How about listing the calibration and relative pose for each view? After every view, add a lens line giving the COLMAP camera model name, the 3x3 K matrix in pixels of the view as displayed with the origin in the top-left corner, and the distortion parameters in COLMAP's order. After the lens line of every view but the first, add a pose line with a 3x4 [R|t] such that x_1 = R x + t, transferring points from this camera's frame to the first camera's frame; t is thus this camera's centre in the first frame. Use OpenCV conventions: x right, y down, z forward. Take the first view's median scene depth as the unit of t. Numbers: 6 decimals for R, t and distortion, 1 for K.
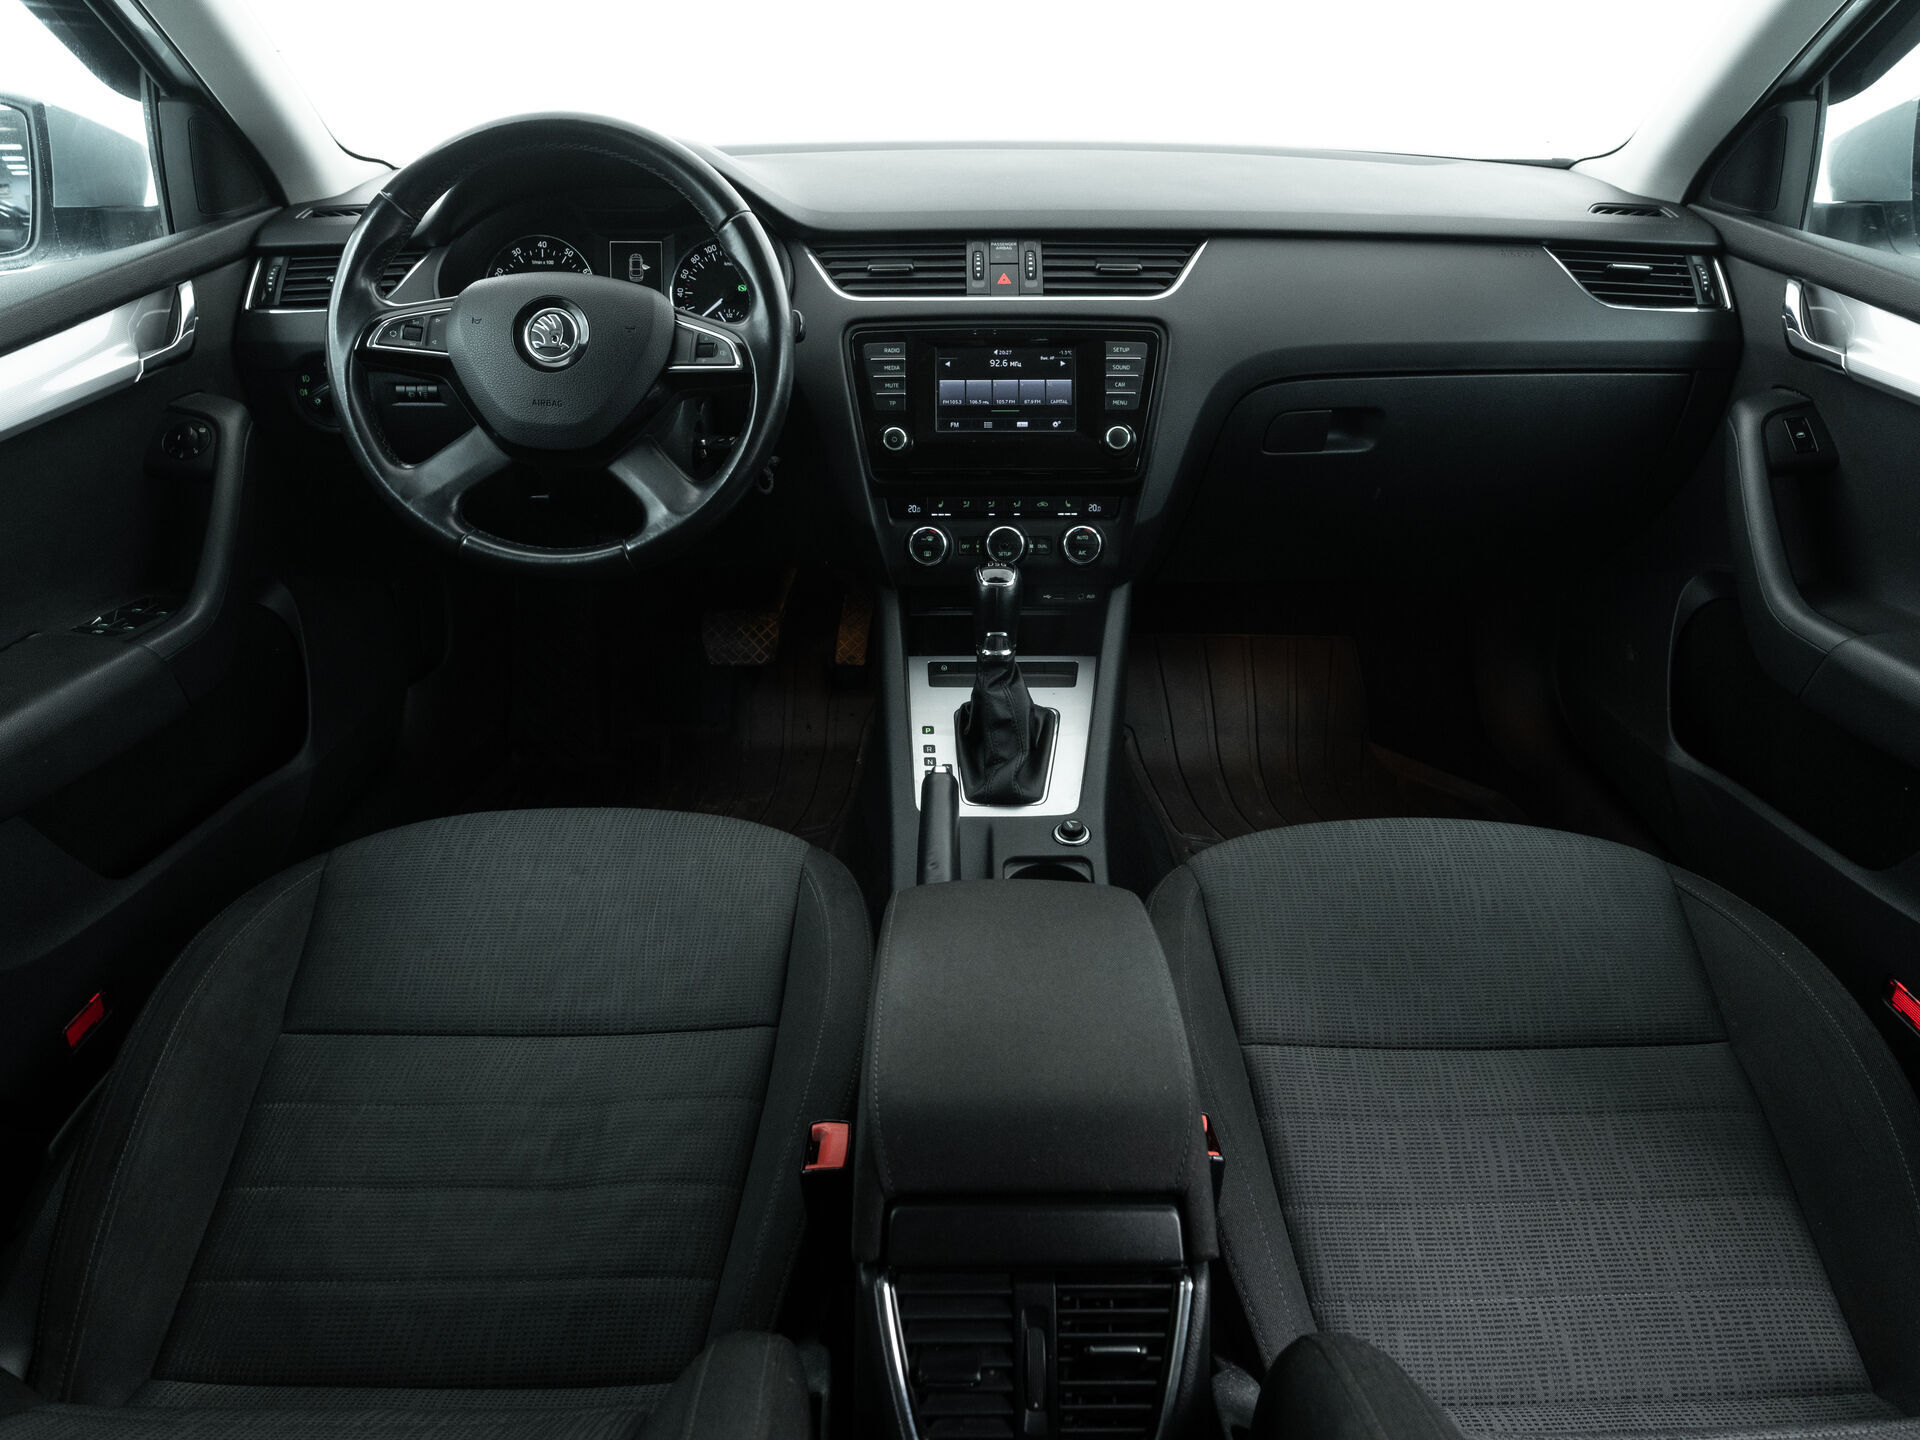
lens RADIAL K [[1275.3, 0, 954.8], [0, 1275.3, 709.1], [0, 0, 1]] dist [-0.022812, -0.005306]
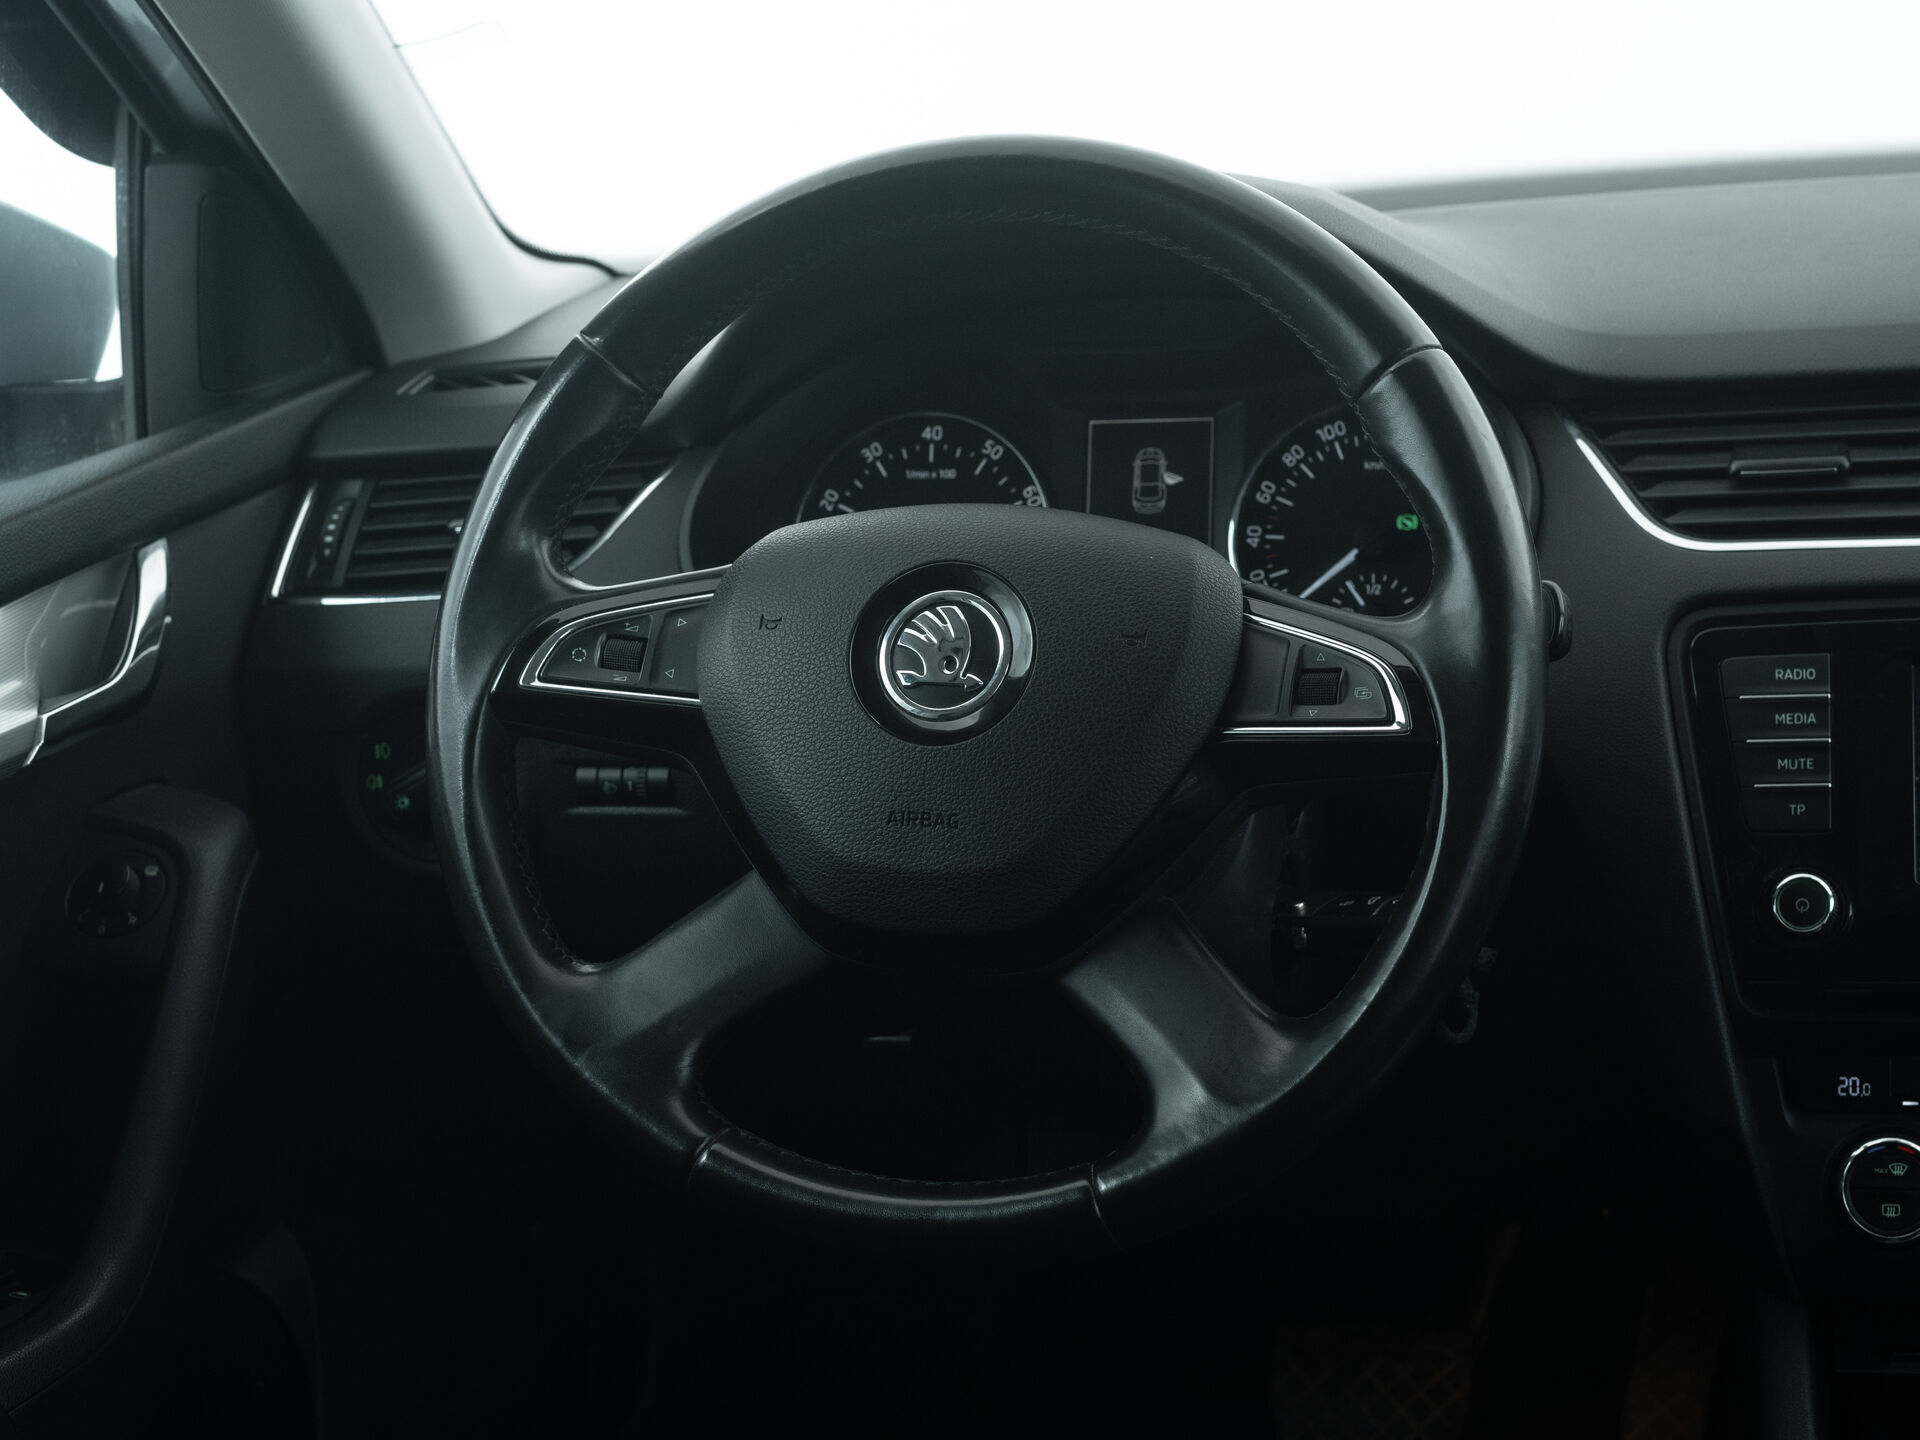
lens RADIAL K [[3204.0, 0, 960.0], [0, 3204.0, 720.0], [0, 0, 1]] dist [-0.124708, -0.040483]
pose [[0.958706, -0.009291, -0.284248, -0.019361], [-0.060483, 0.969942, -0.235700, -0.029442], [0.277894, 0.243159, 0.929327, 0.049860]]
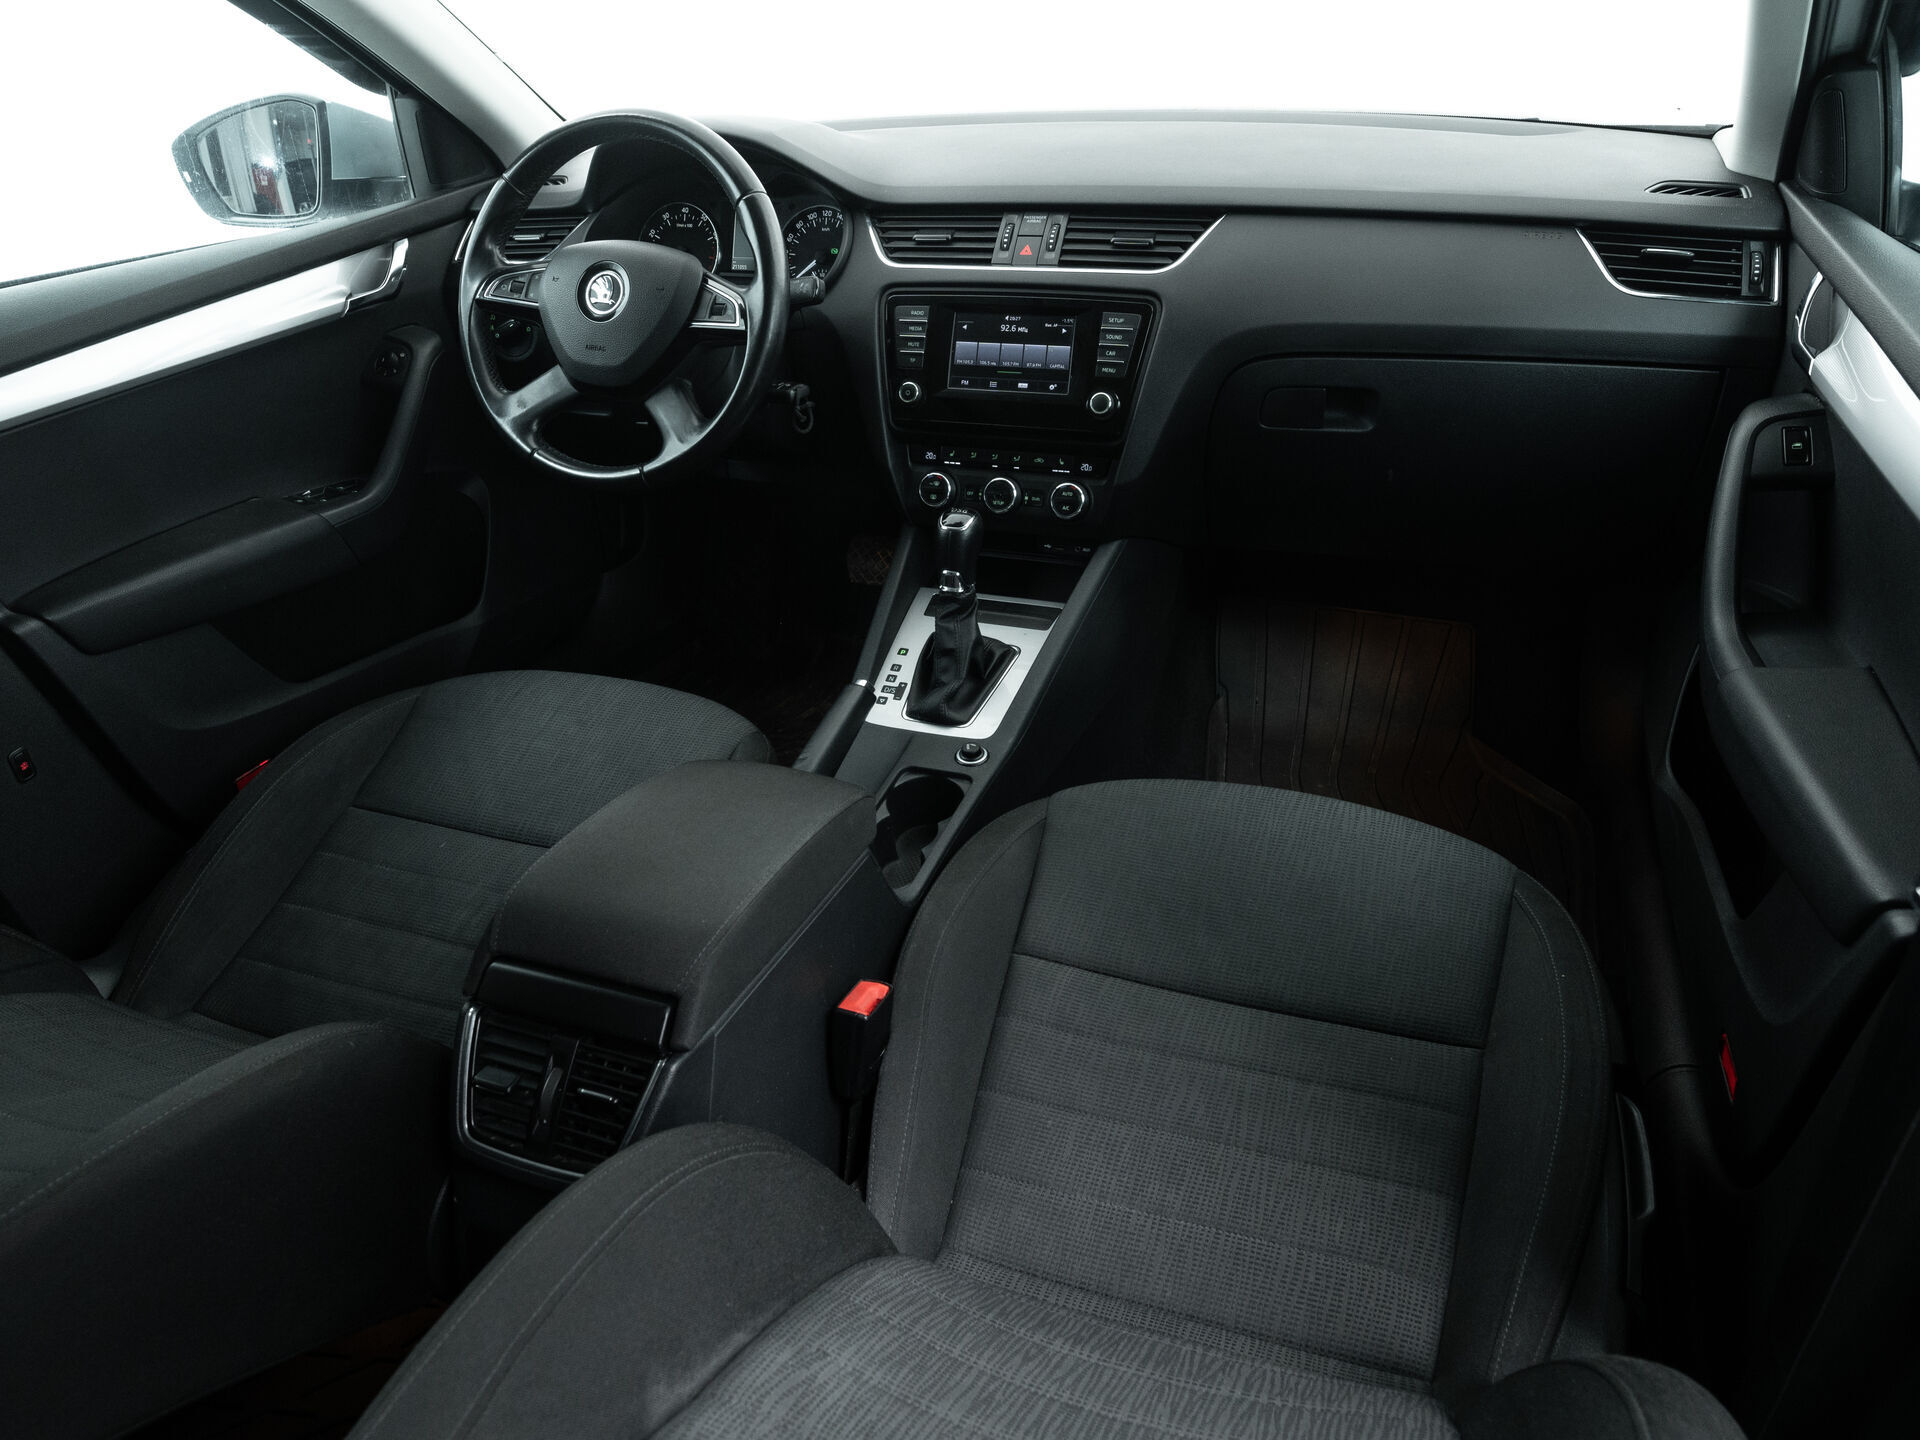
lens RADIAL K [[1275.3, 0, 954.8], [0, 1275.3, 709.1], [0, 0, 1]] dist [-0.022812, -0.005306]
pose [[0.937237, 0.137572, -0.320407, 0.394381], [-0.122295, 0.990201, 0.067427, -0.015223], [0.326543, -0.024011, 0.944877, -0.060365]]
